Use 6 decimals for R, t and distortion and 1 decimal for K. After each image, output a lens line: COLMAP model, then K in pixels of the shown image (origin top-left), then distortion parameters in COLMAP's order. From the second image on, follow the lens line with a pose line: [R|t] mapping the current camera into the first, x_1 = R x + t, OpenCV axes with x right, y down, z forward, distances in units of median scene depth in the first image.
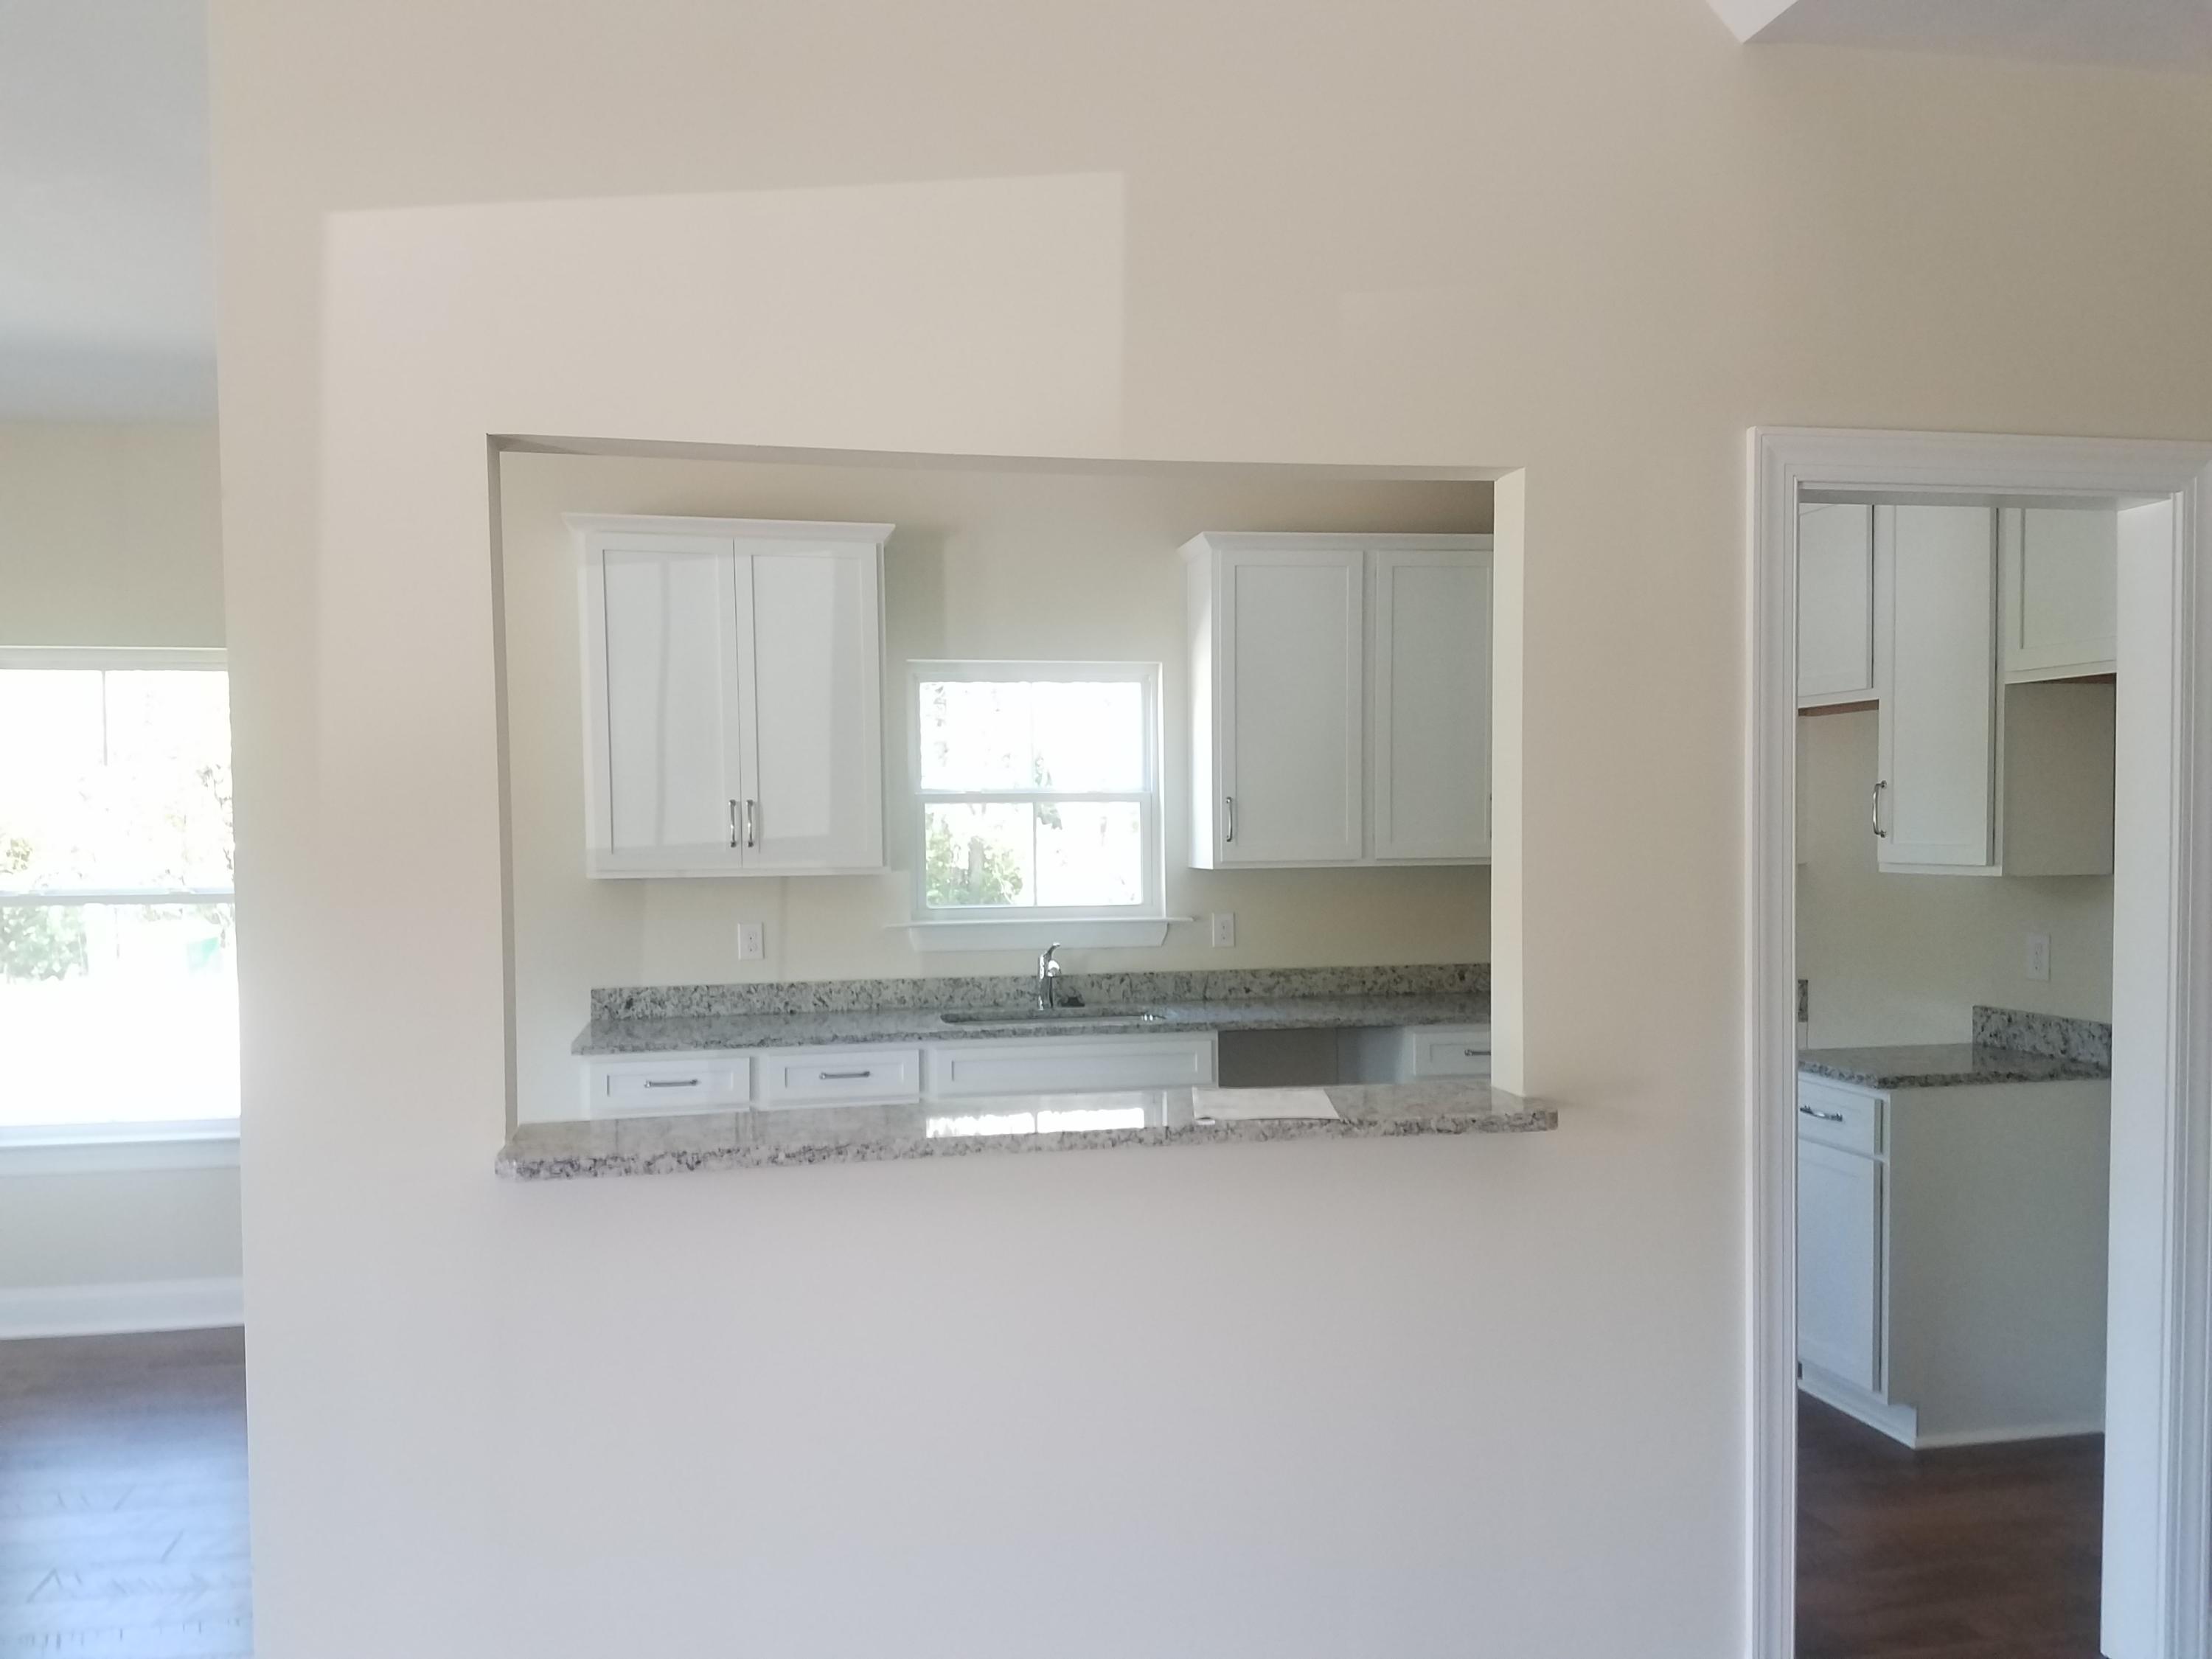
lens RADIAL K [[1689.7, 0, 1072.5], [0, 1689.7, 870.0], [0, 0, 1]] dist [0.164565, -0.228587]
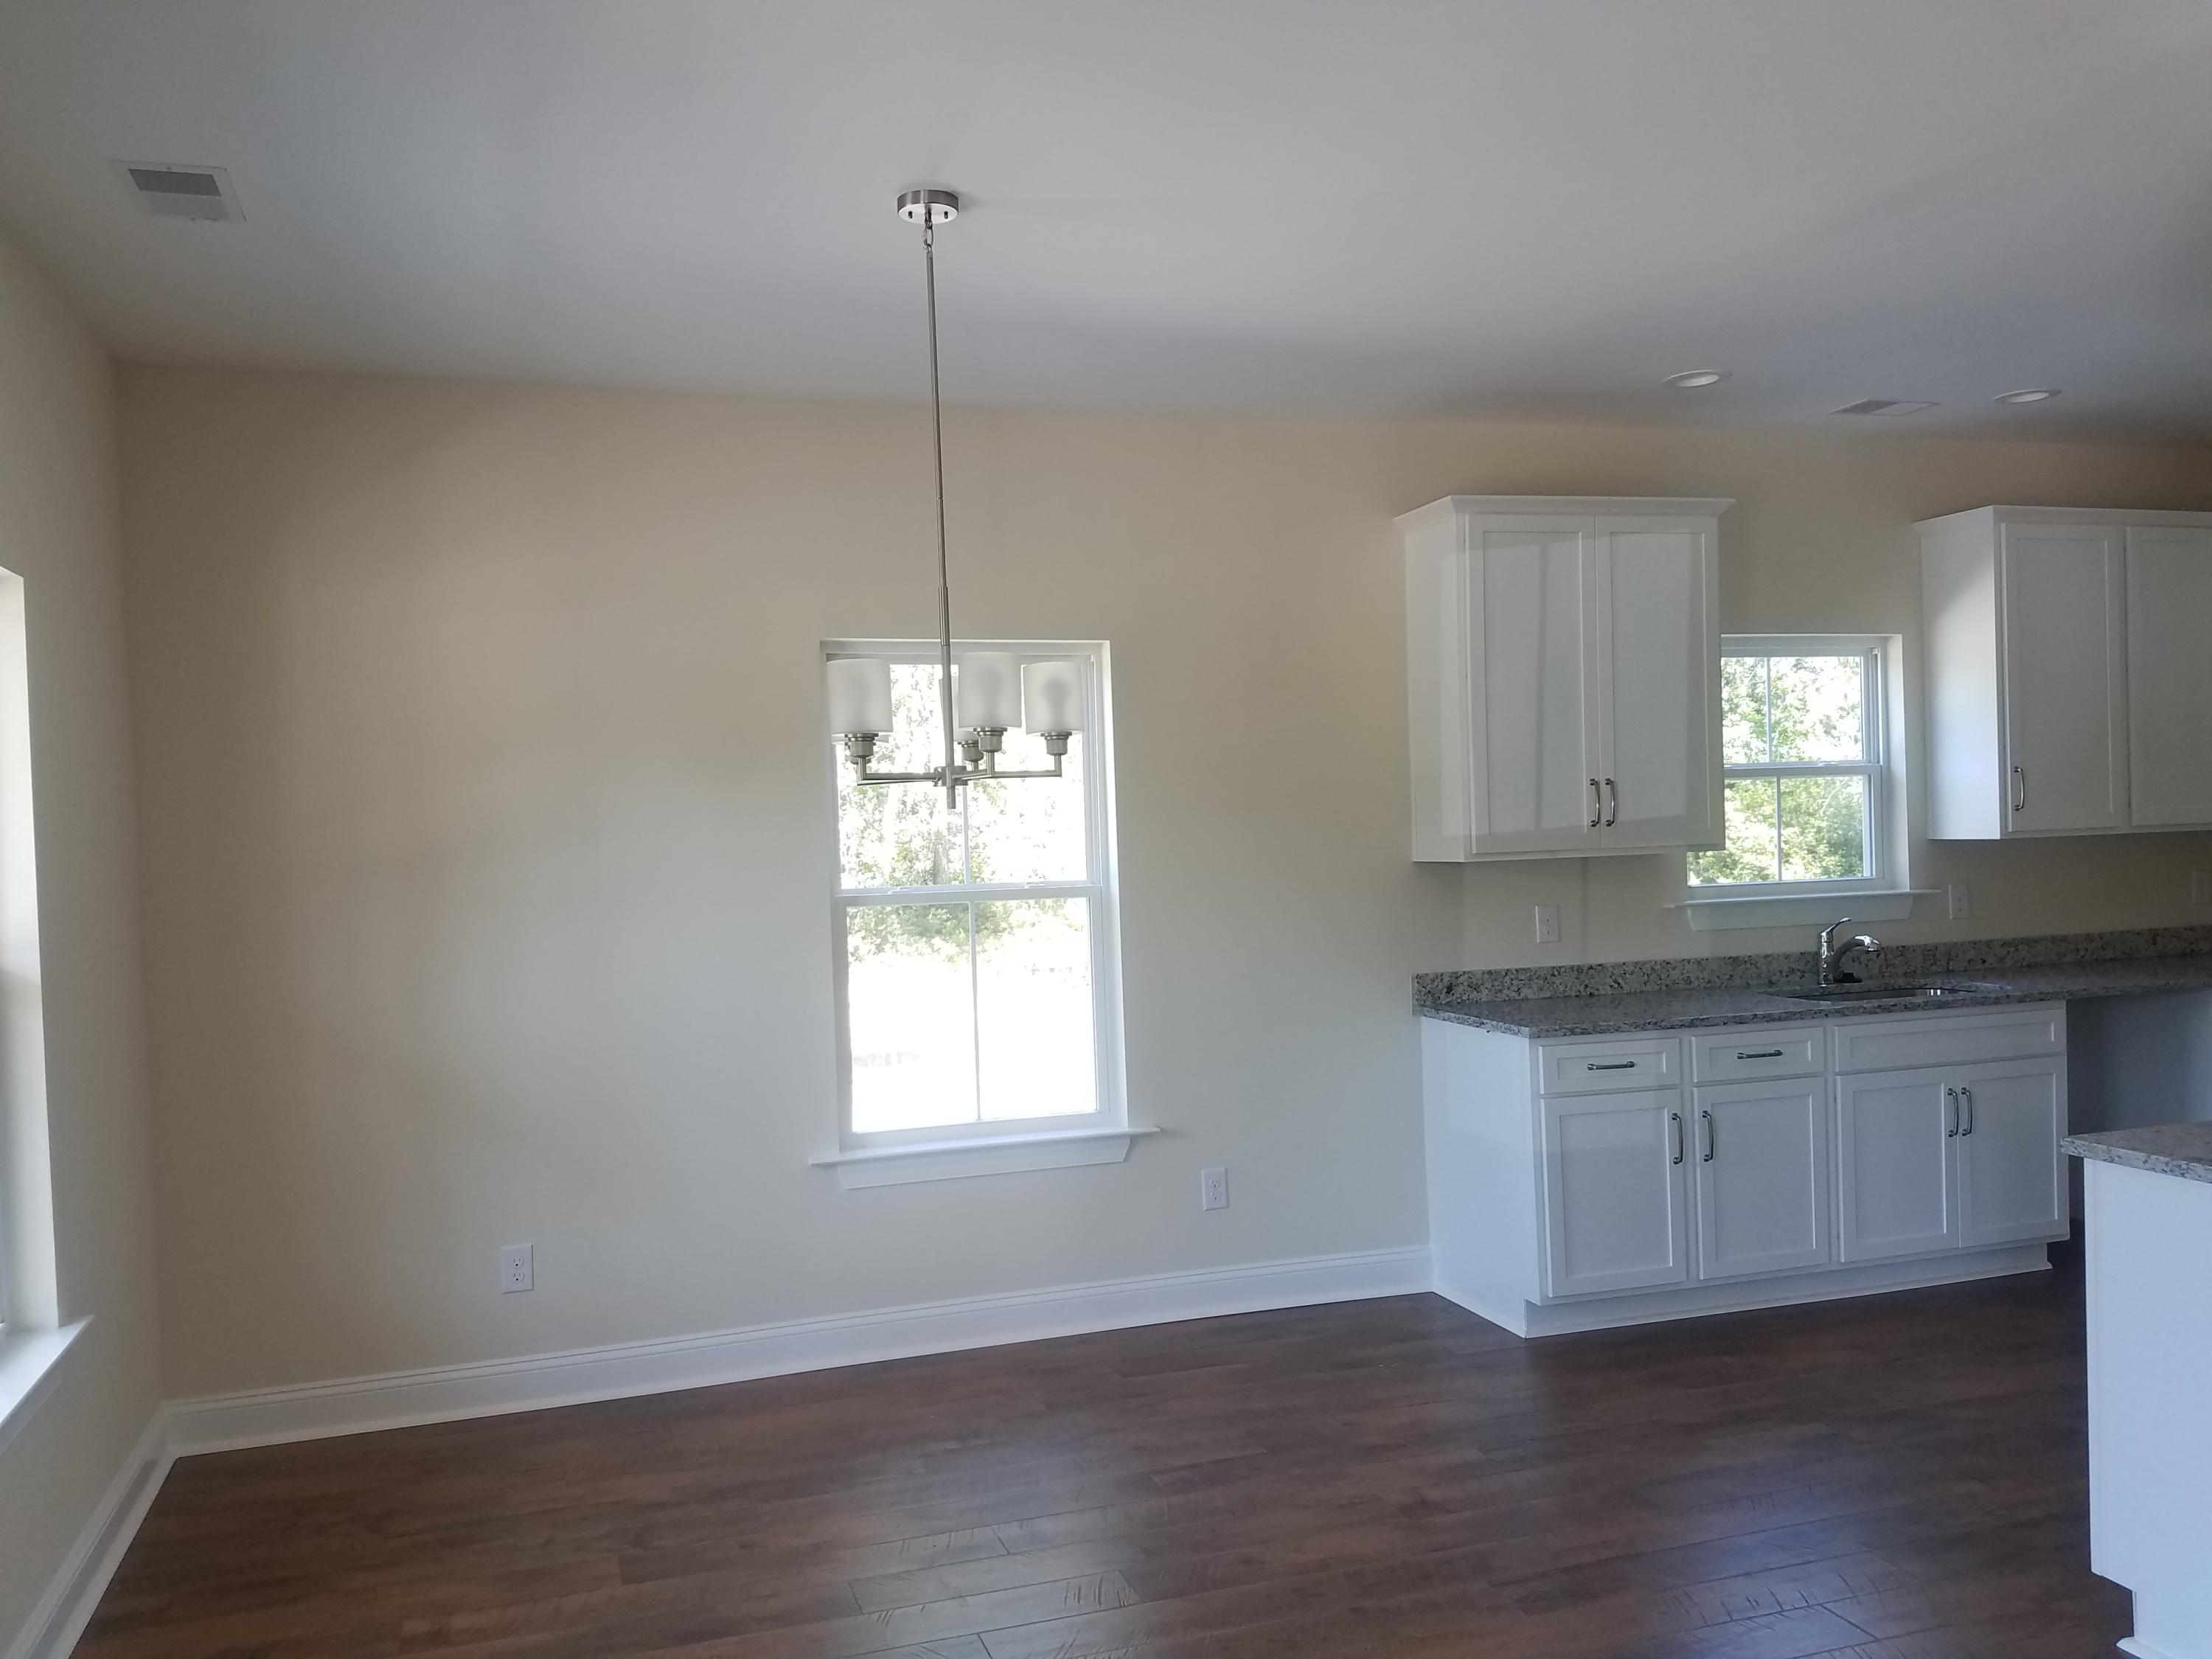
lens RADIAL K [[1689.7, 0, 1063.7], [0, 1689.7, 847.9], [0, 0, 1]] dist [0.164565, -0.228587]
pose [[0.992773, -0.023988, 0.117589, -0.587152], [0.025495, 0.999611, -0.011334, 0.001778], [-0.117271, 0.014250, 0.992998, 0.043643]]
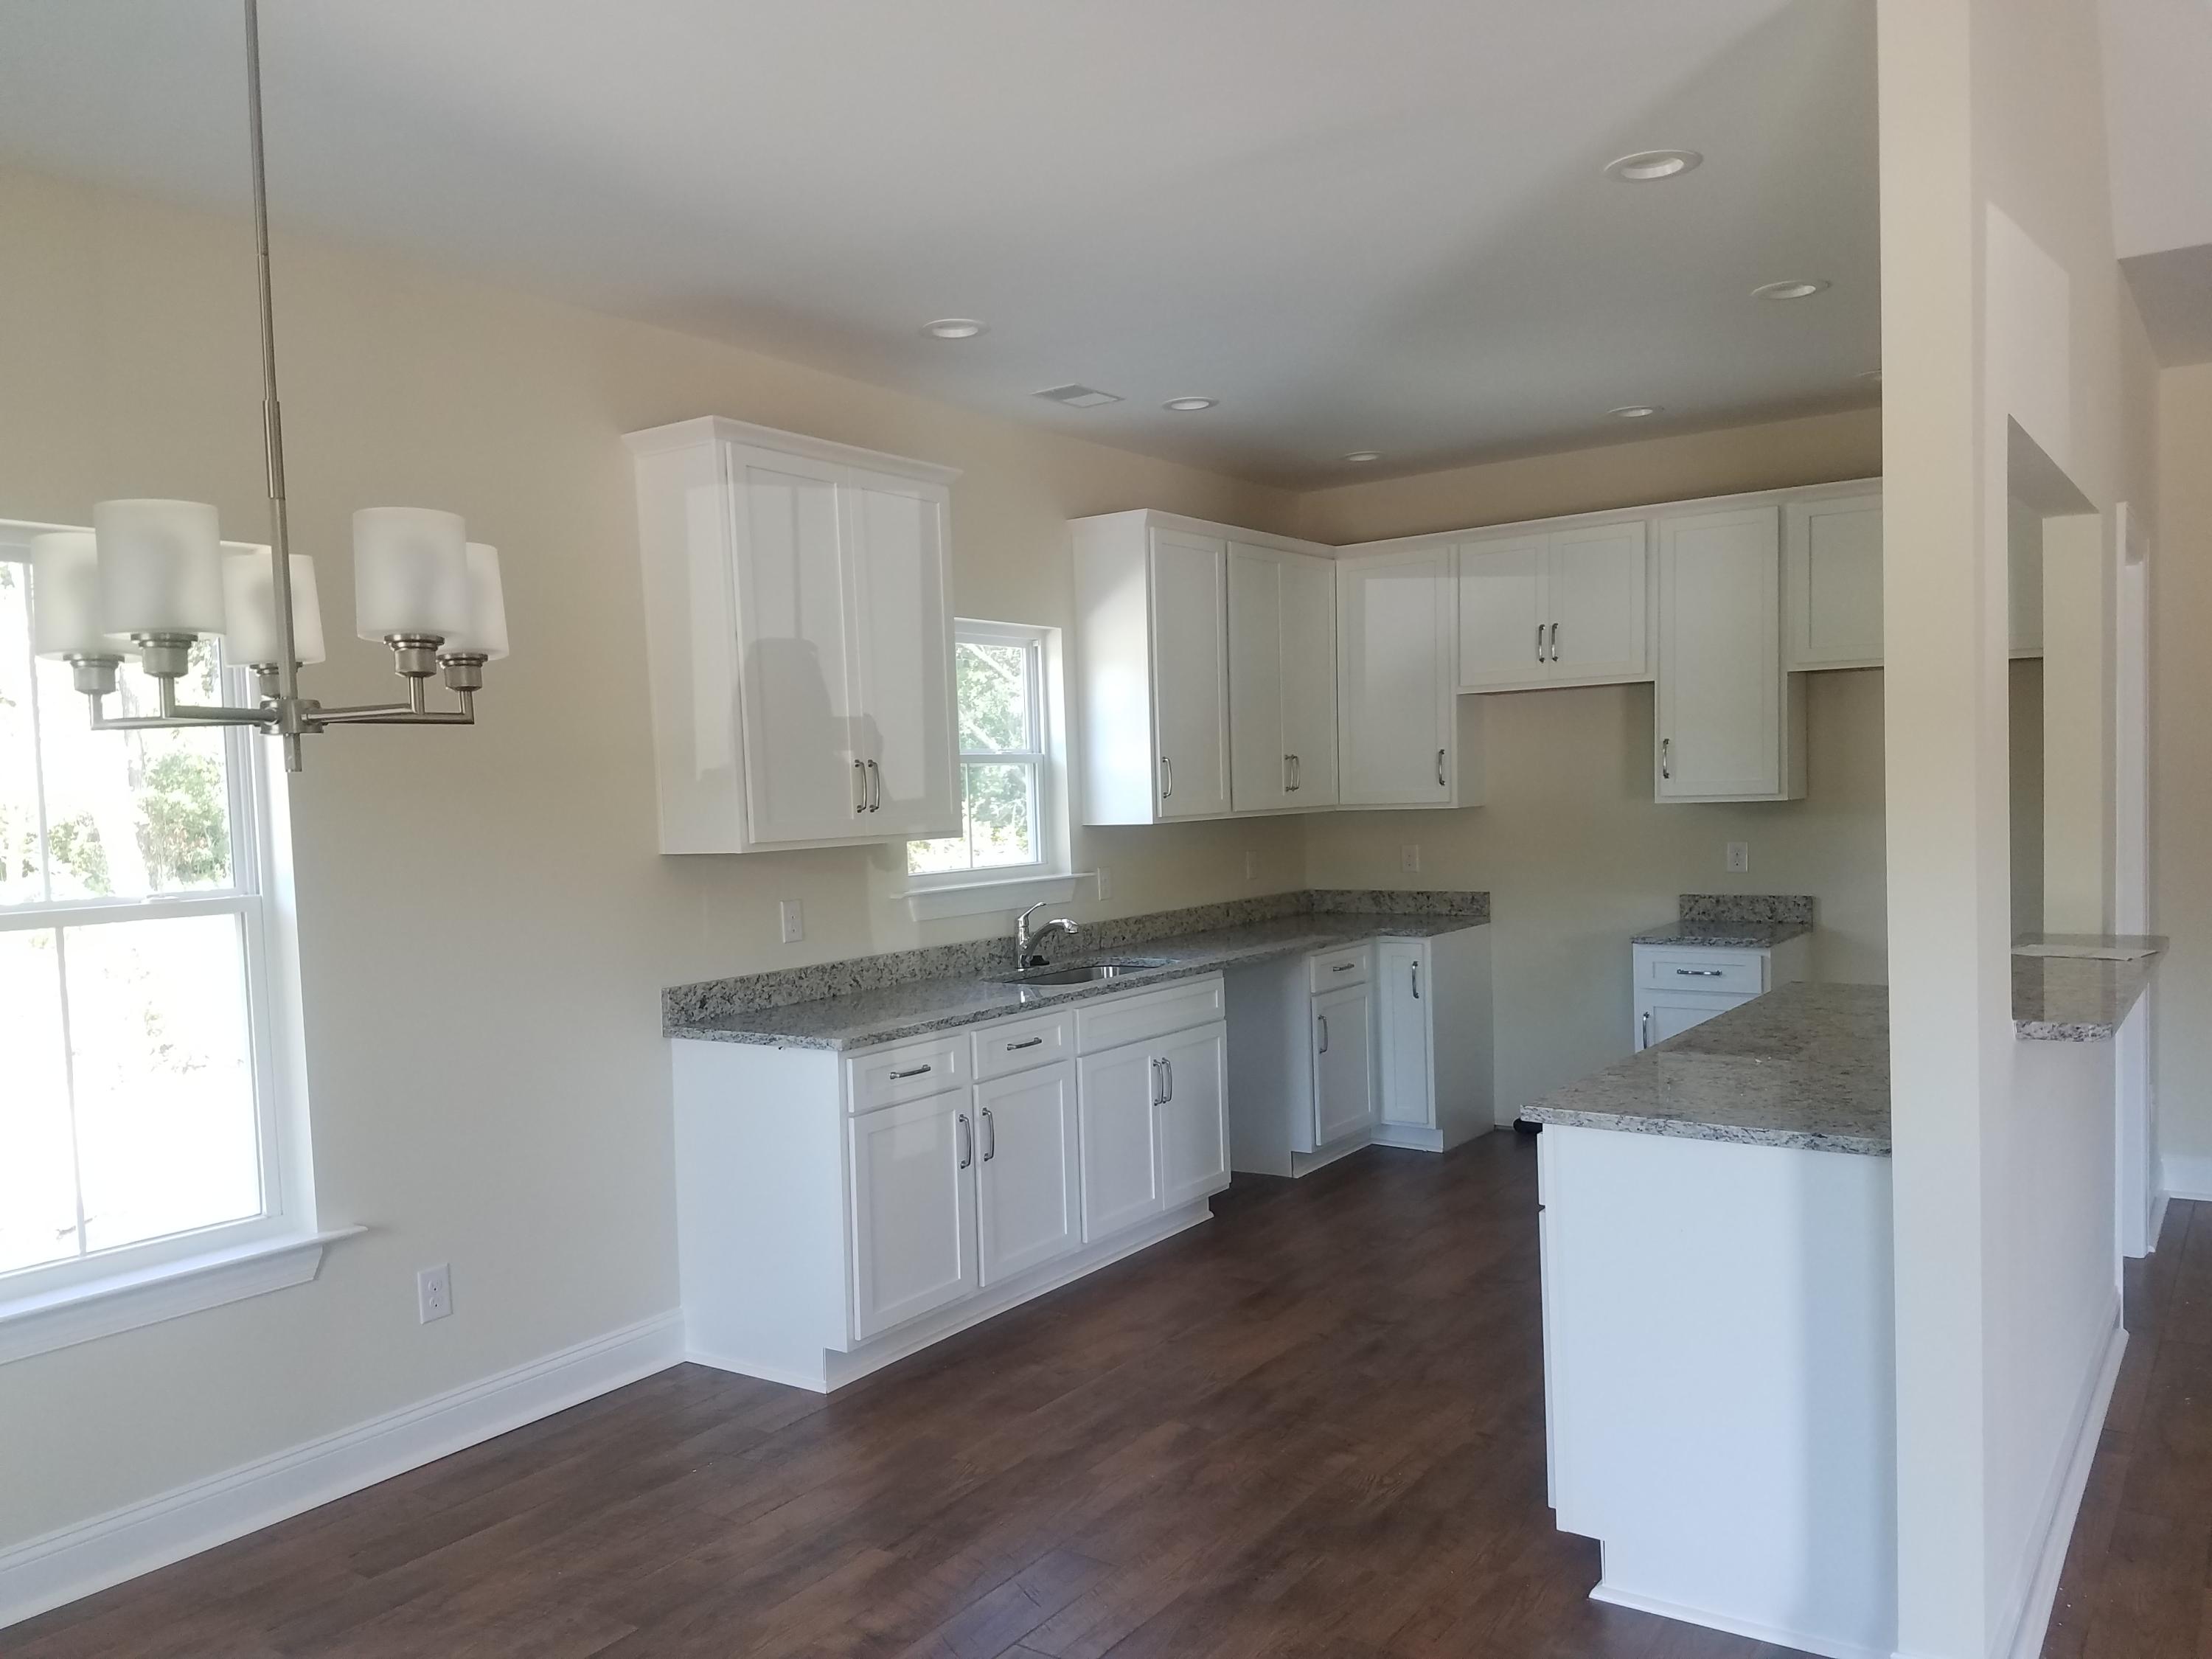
lens RADIAL K [[1689.7, 0, 1080.8], [0, 1689.7, 869.3], [0, 0, 1]] dist [0.164565, -0.228587]
pose [[0.719971, -0.048201, 0.692329, -0.694544], [0.043331, 0.998761, 0.024474, -0.000206], [-0.692651, 0.012379, 0.721167, 0.256891]]
